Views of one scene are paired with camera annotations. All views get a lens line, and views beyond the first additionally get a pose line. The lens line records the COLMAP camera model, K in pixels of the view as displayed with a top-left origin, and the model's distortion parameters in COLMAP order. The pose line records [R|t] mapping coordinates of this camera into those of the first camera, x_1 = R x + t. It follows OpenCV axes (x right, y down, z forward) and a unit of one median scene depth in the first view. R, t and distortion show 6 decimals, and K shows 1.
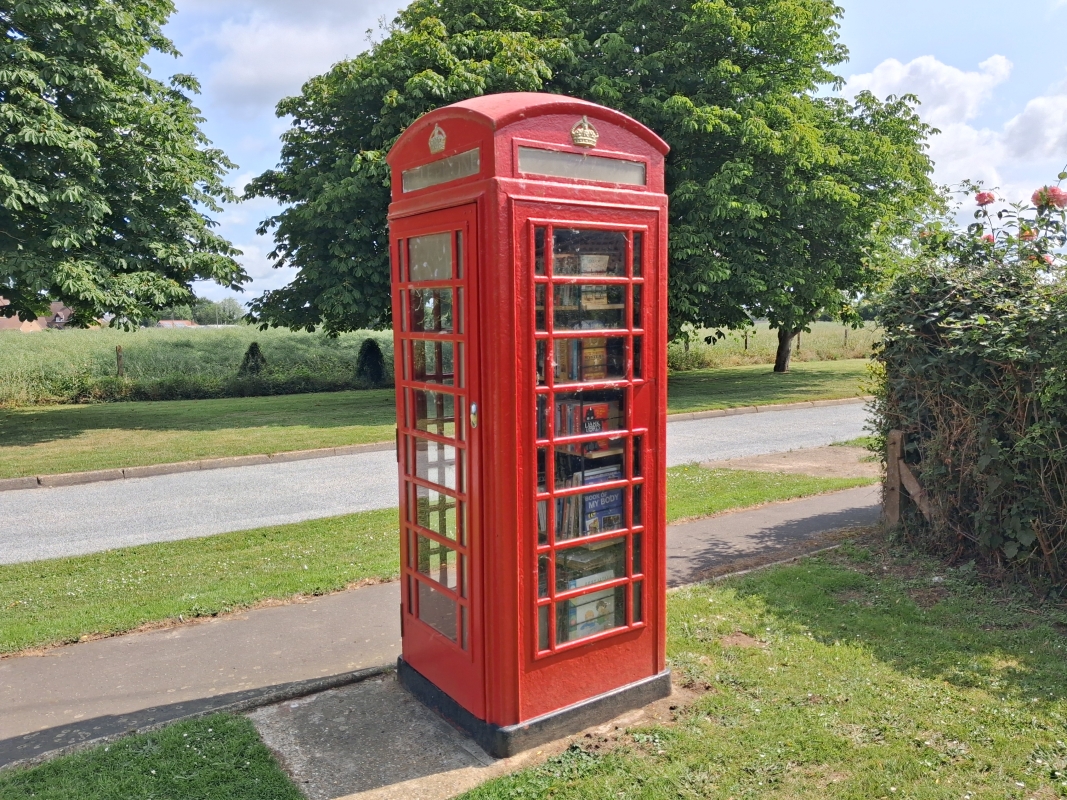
lens RADIAL K [[841.0, 0, 533.5], [0, 841.0, 400.0], [0, 0, 1]] dist [-0.000411, -0.004147]
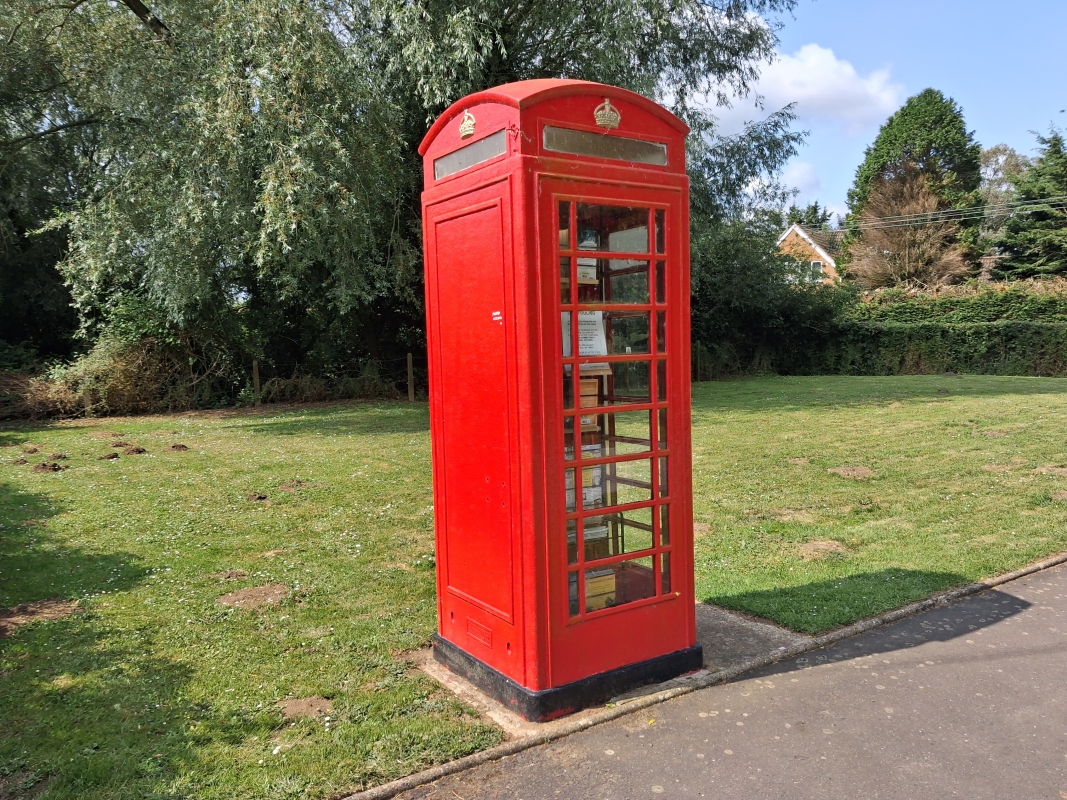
lens RADIAL K [[842.6, 0, 555.7], [0, 842.6, 406.0], [0, 0, 1]] dist [-0.004775, -0.004076]
pose [[-0.999120, 0.035986, 0.021532, -0.019708], [0.039244, 0.983327, 0.177562, -0.110735], [-0.014784, 0.178251, -0.983874, 1.494681]]
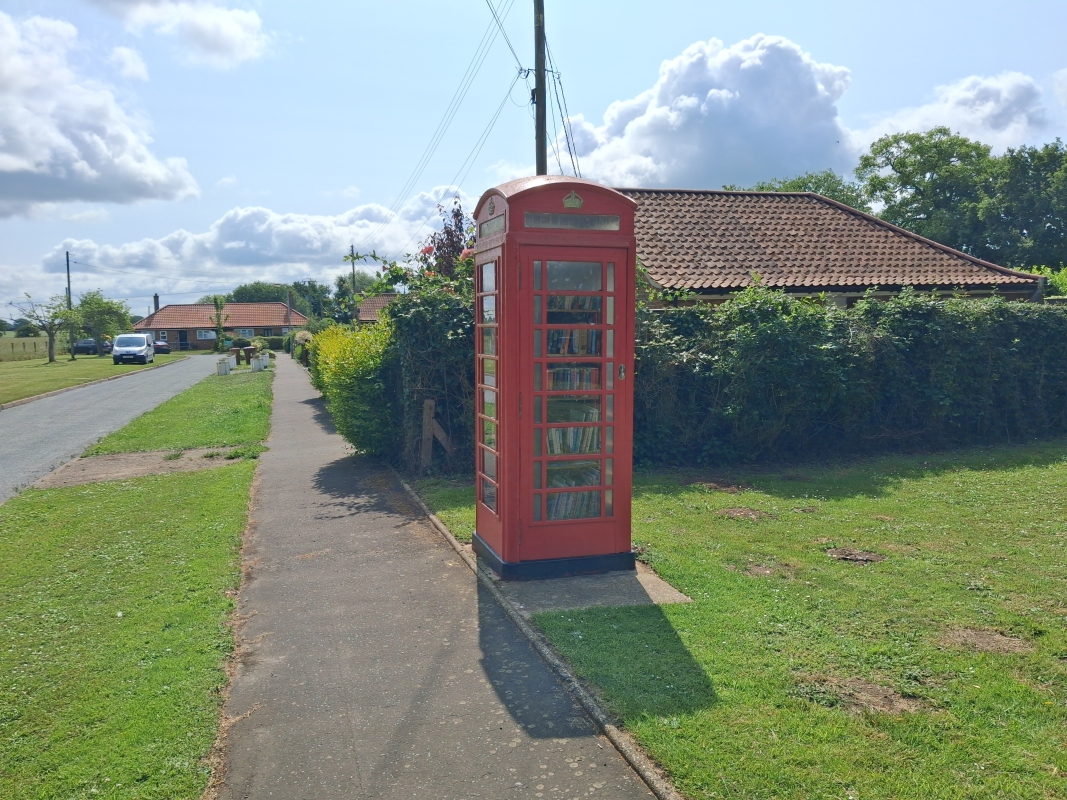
lens RADIAL K [[841.0, 0, 533.5], [0, 841.0, 400.0], [0, 0, 1]] dist [-0.000411, -0.004147]
pose [[0.310623, -0.067489, 0.948134, -1.101796], [0.103820, 0.993918, 0.036736, 0.000225], [-0.944846, 0.087024, 0.315740, 0.402674]]
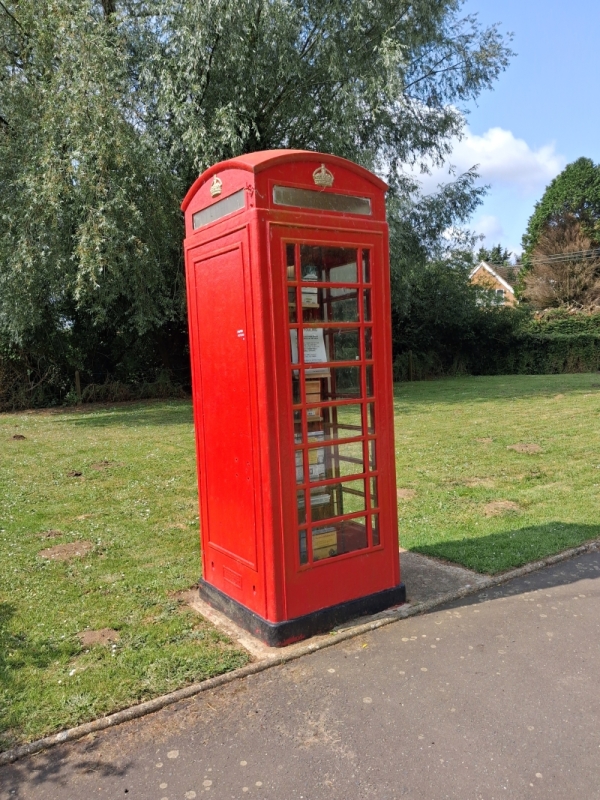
lens RADIAL K [[630.6, 0, 300.0], [0, 630.6, 400.0], [0, 0, 1]] dist [-0.000411, -0.004147]
pose [[-0.998116, 0.052597, 0.031600, -0.039421], [0.057336, 0.982889, 0.175048, -0.106645], [-0.021852, 0.176530, -0.984053, 1.473330]]
